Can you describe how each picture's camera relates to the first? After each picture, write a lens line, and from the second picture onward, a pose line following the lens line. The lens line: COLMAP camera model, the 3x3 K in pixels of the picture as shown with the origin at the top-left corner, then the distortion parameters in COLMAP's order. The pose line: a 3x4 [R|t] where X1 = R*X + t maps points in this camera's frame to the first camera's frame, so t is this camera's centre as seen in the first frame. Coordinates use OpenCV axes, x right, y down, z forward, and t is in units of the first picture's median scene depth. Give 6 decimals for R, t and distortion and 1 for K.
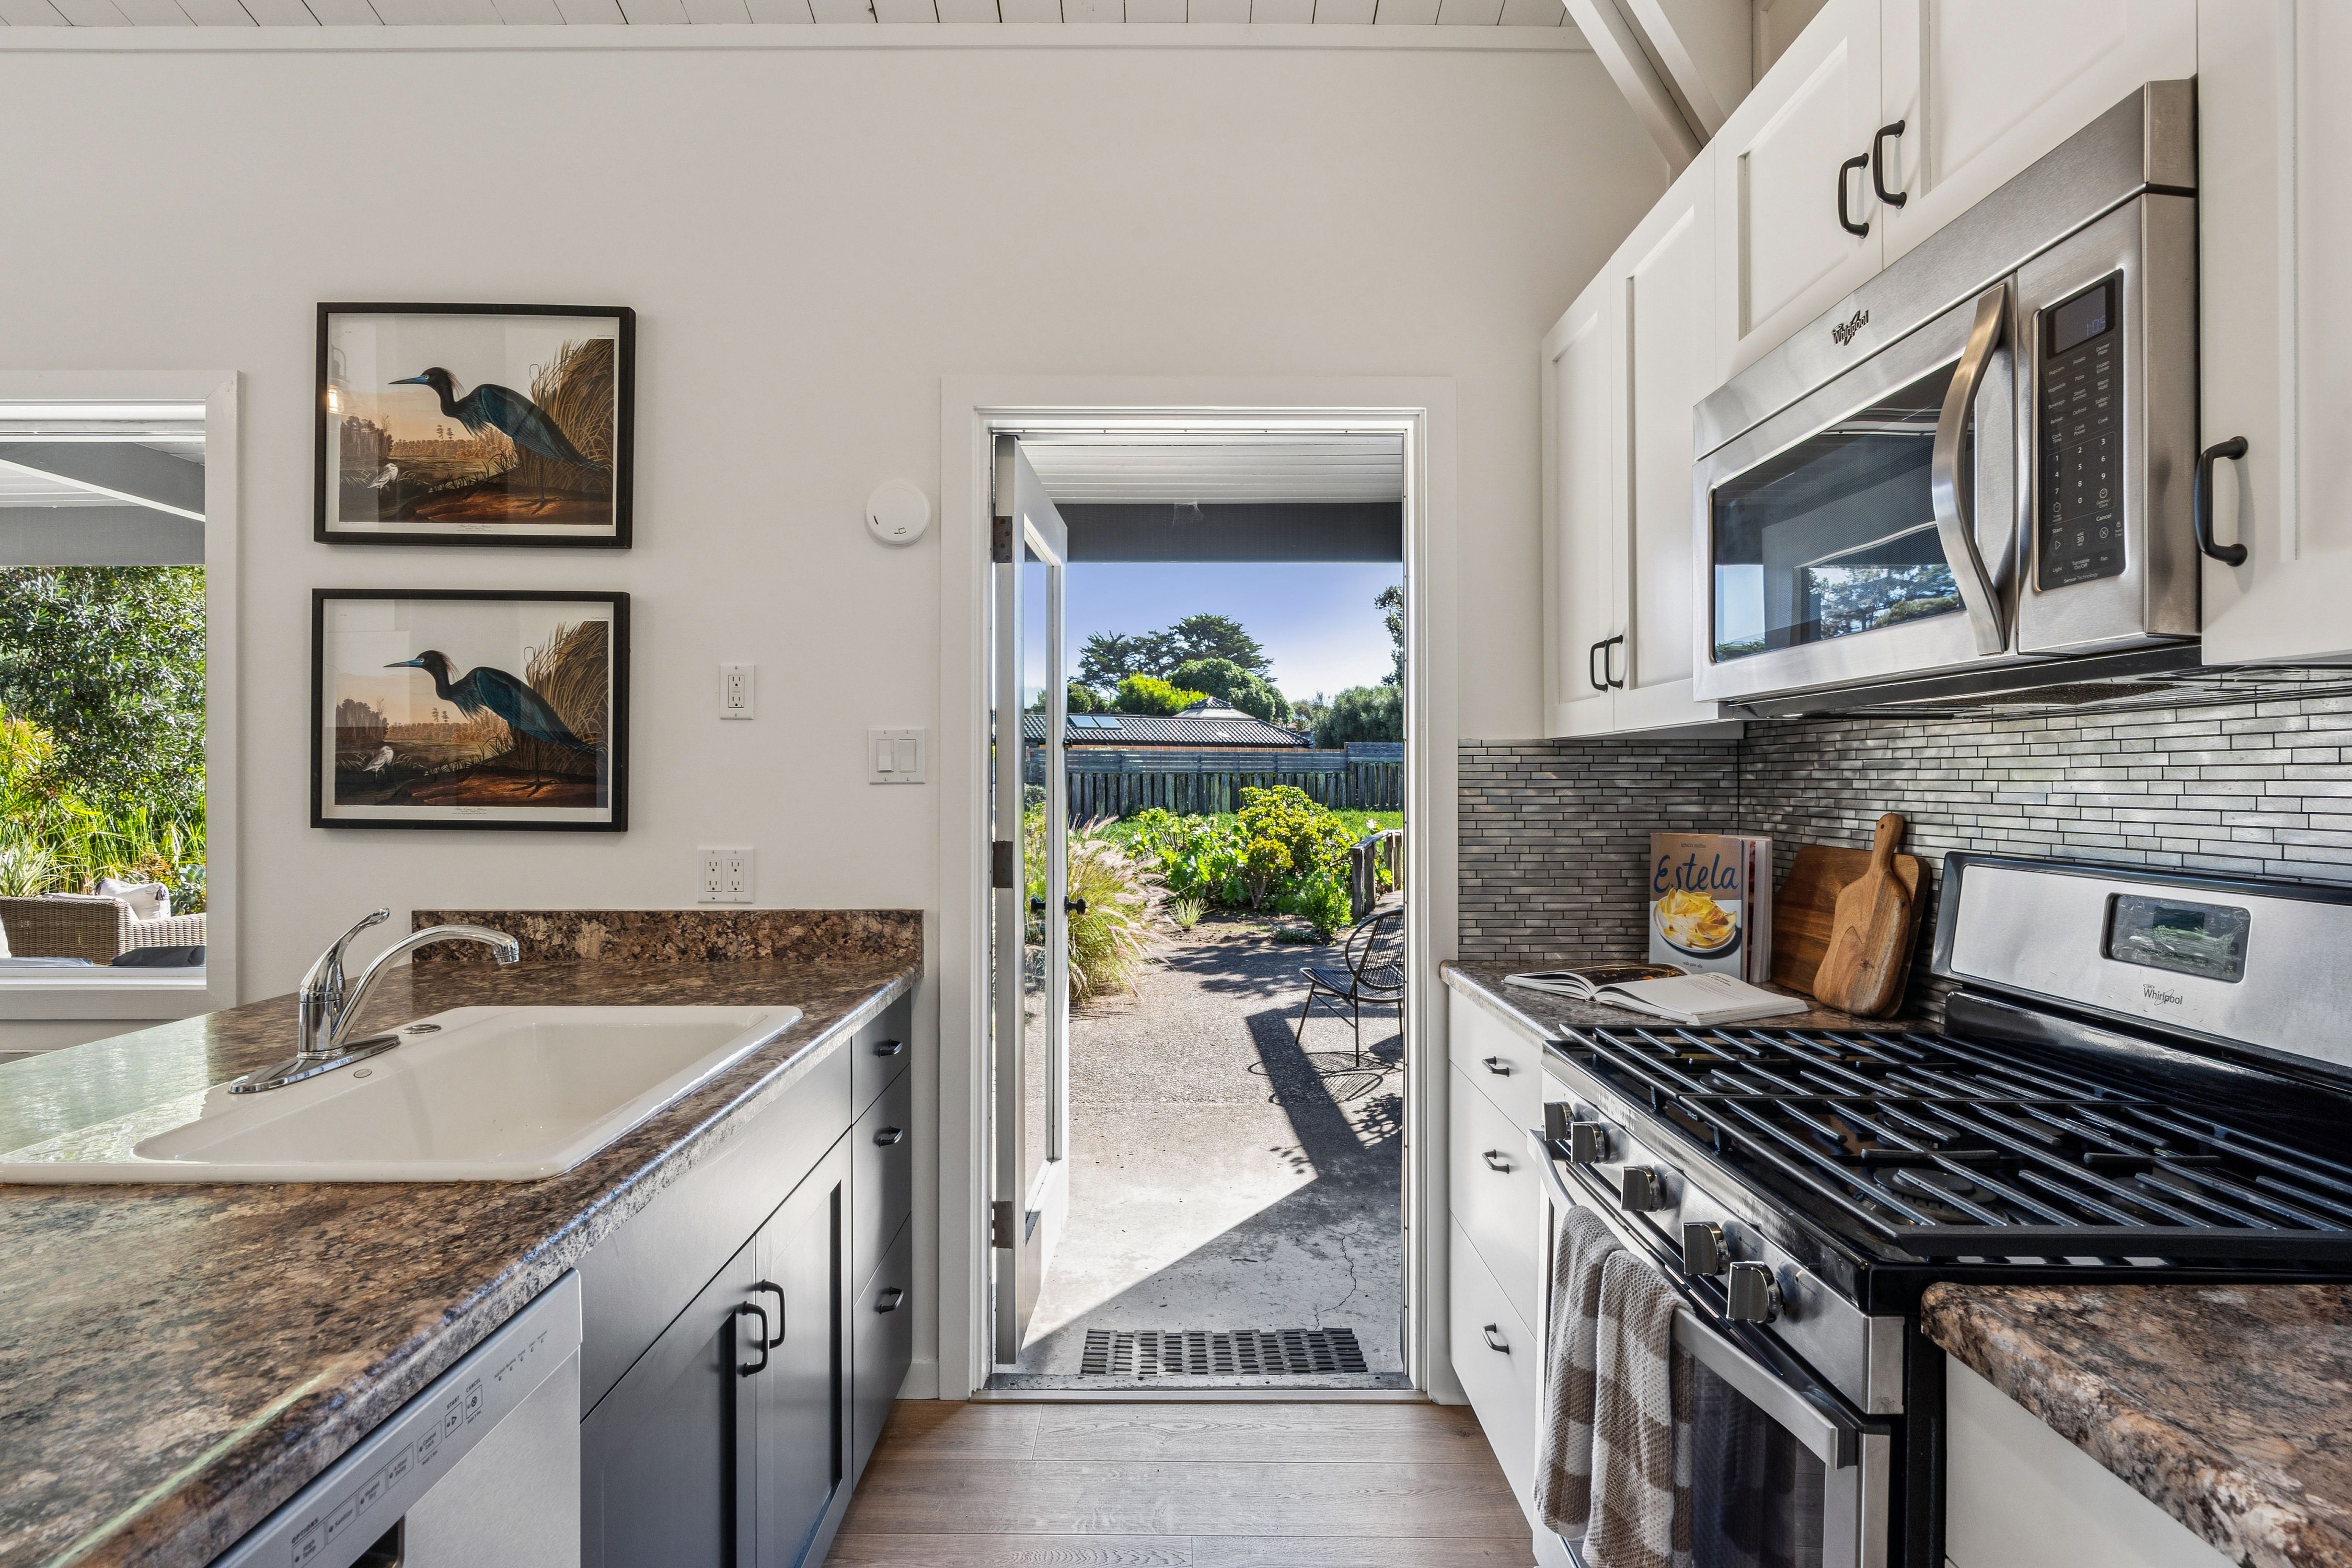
lens RADIAL K [[1162.1, 0, 1174.0], [0, 1162.1, 773.7], [0, 0, 1]] dist [-0.004798, 0.000349]
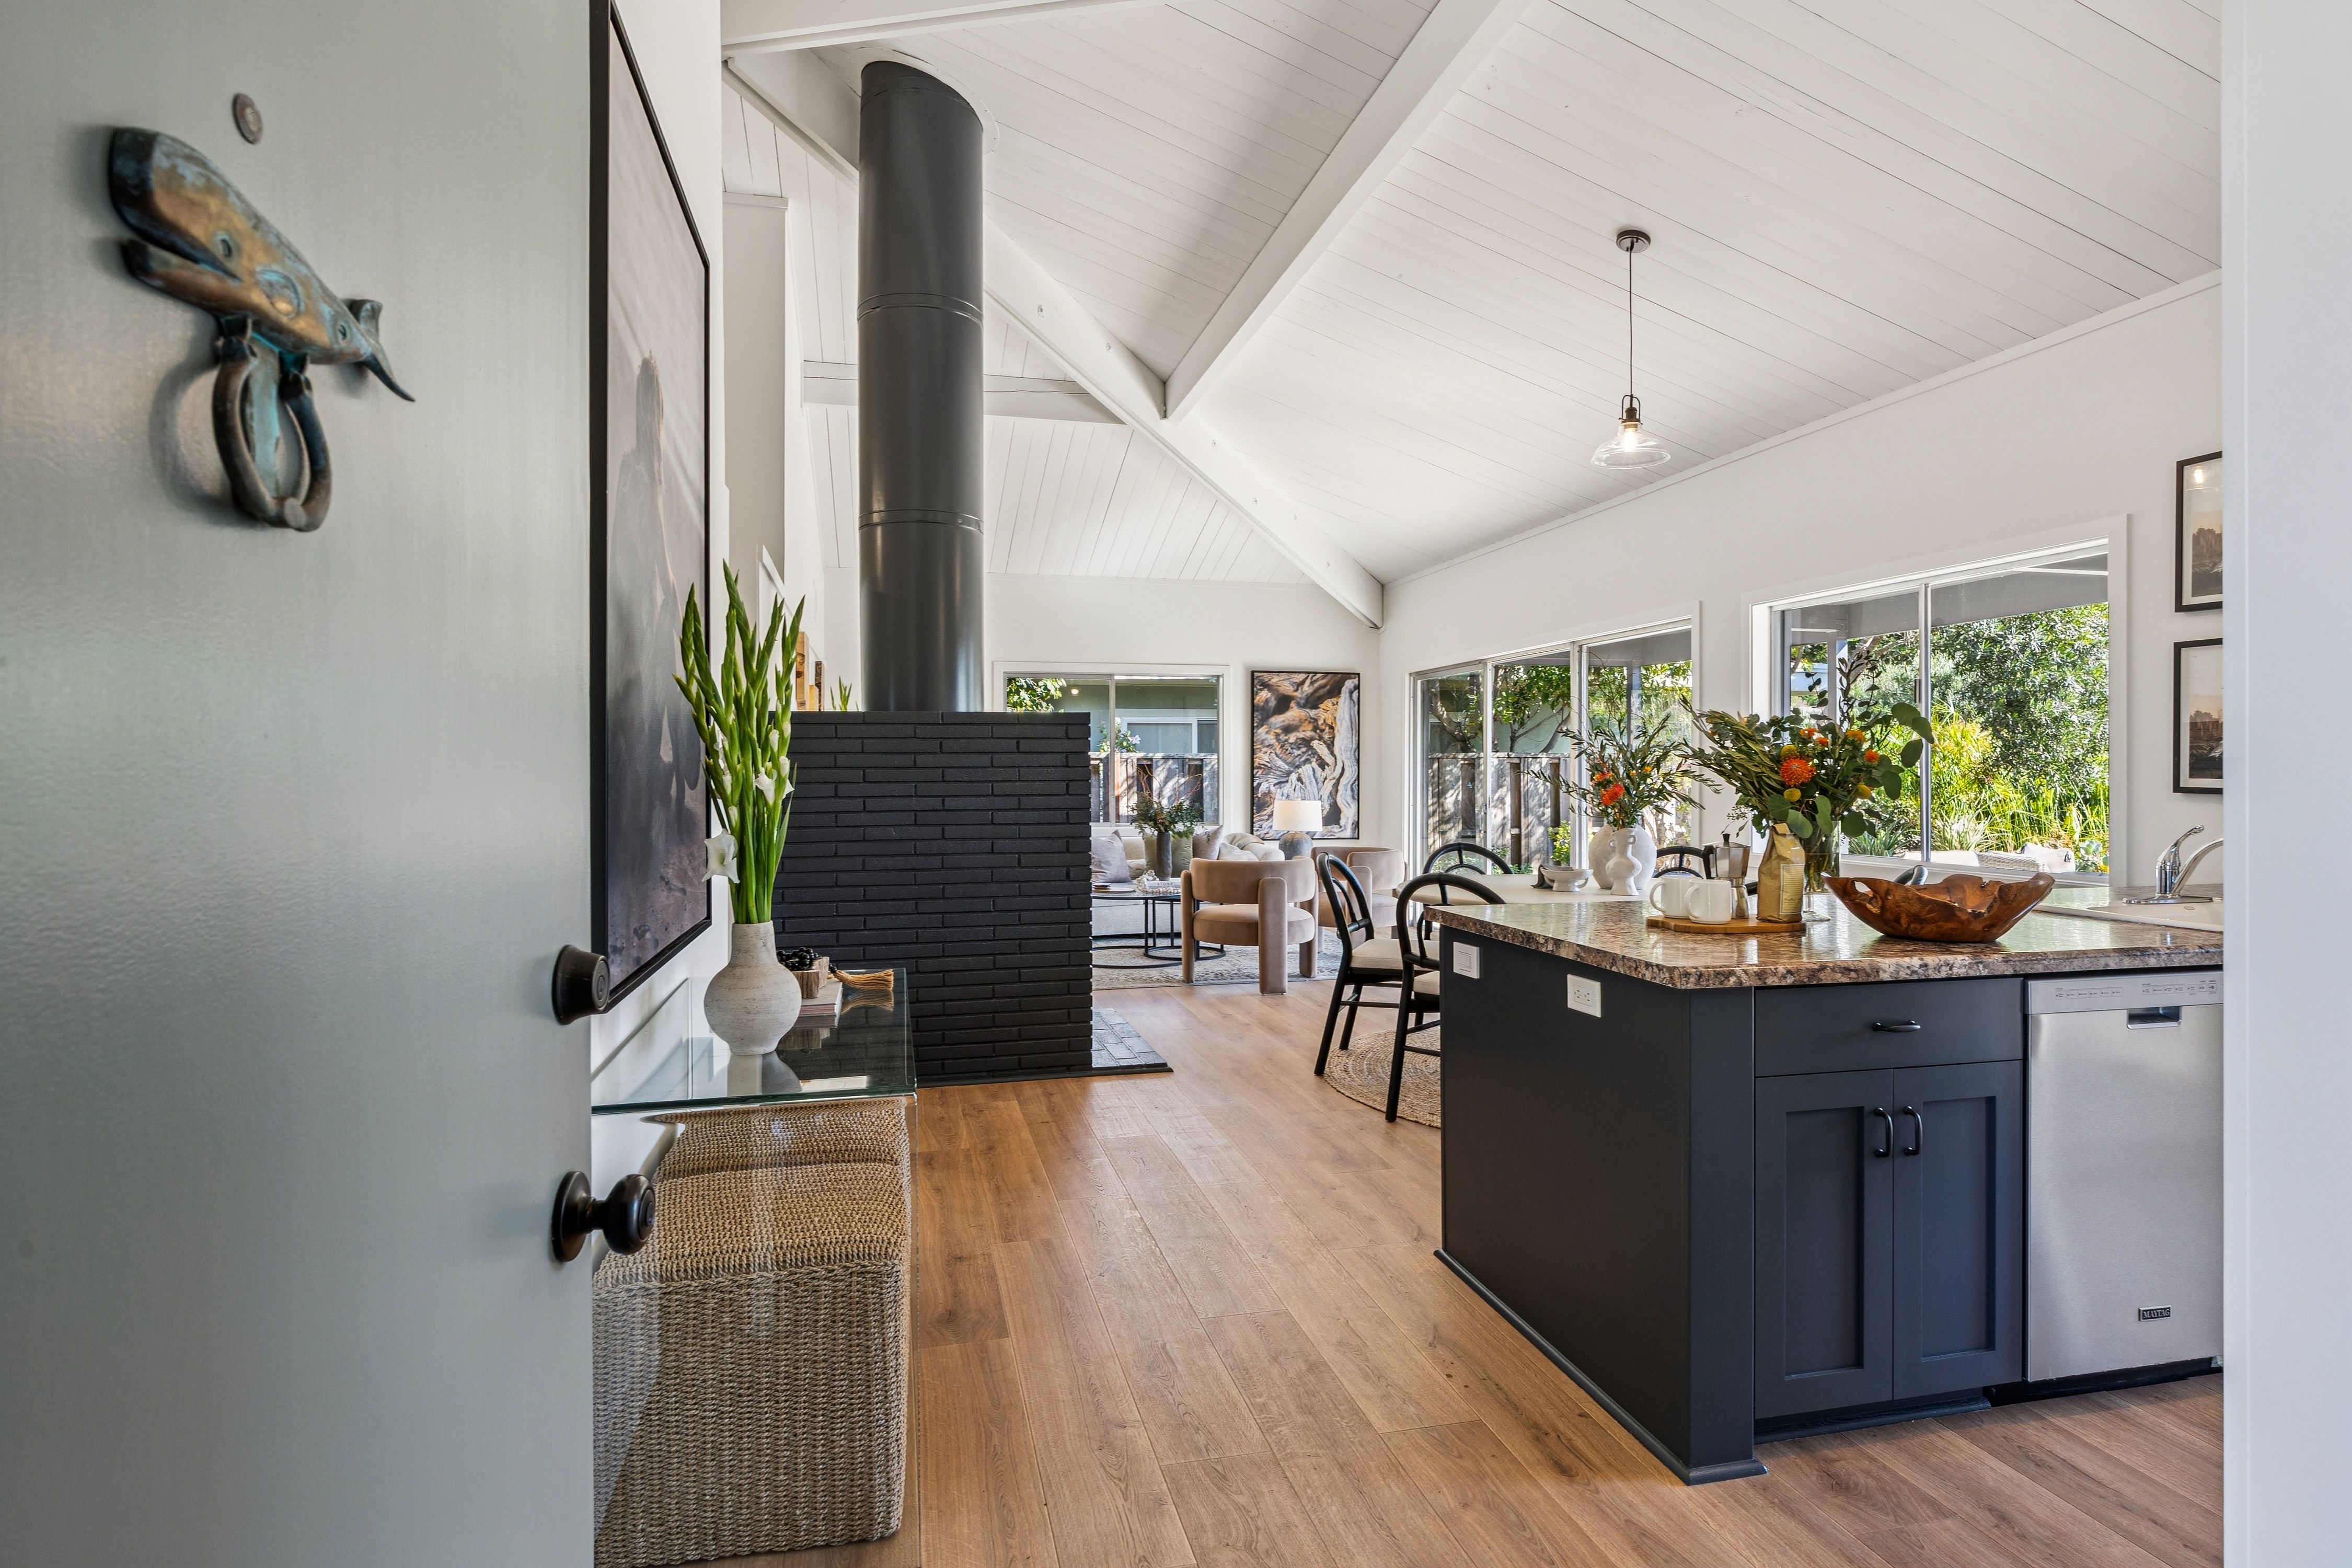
lens RADIAL K [[1215.3, 0, 1178.0], [0, 1215.3, 776.2], [0, 0, 1]] dist [-0.002748, -0.000114]
pose [[0.224307, 0.003944, -0.974510, 0.567408], [0.006093, 0.999967, 0.005450, 0.006374], [0.974499, -0.007160, 0.224276, -0.699466]]
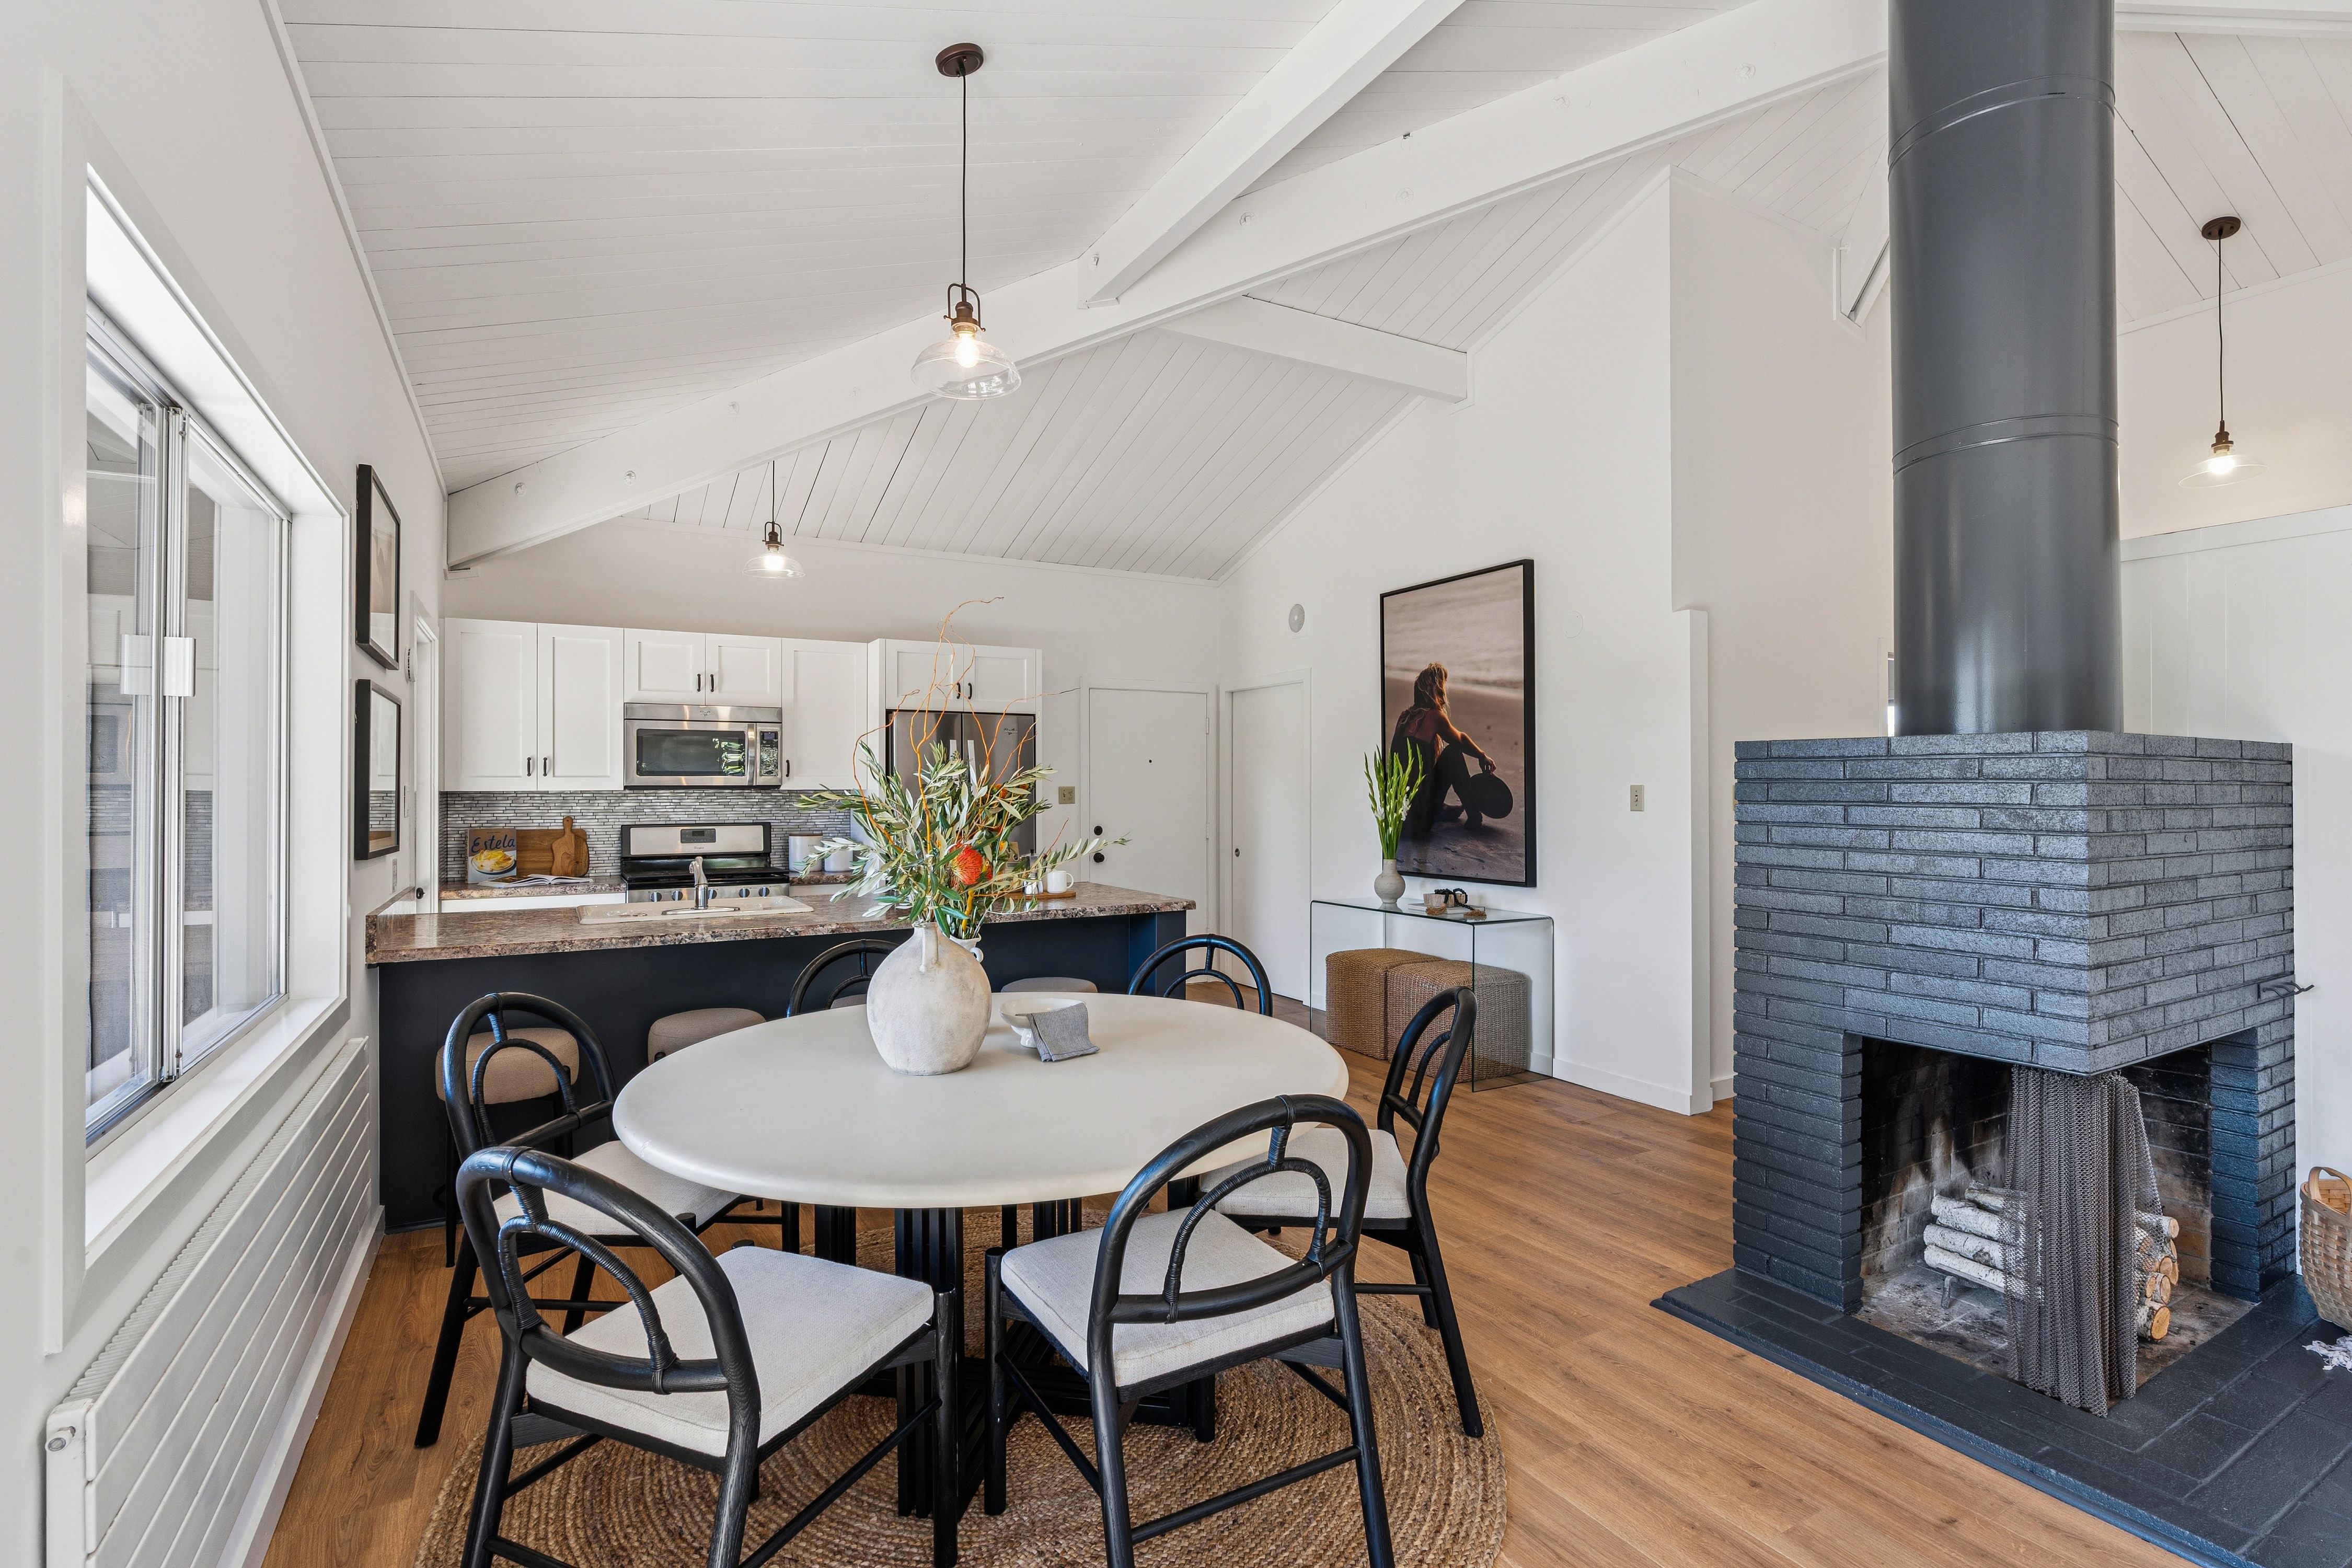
lens RADIAL K [[1092.9, 0, 1175.1], [0, 1092.9, 778.7], [0, 0, 1]] dist [-0.012751, 0.005650]
pose [[-0.491343, 0.007318, 0.870935, -2.265412], [-0.001743, 0.999954, -0.009385, -0.036349], [-0.870964, -0.006129, -0.491308, 0.797219]]
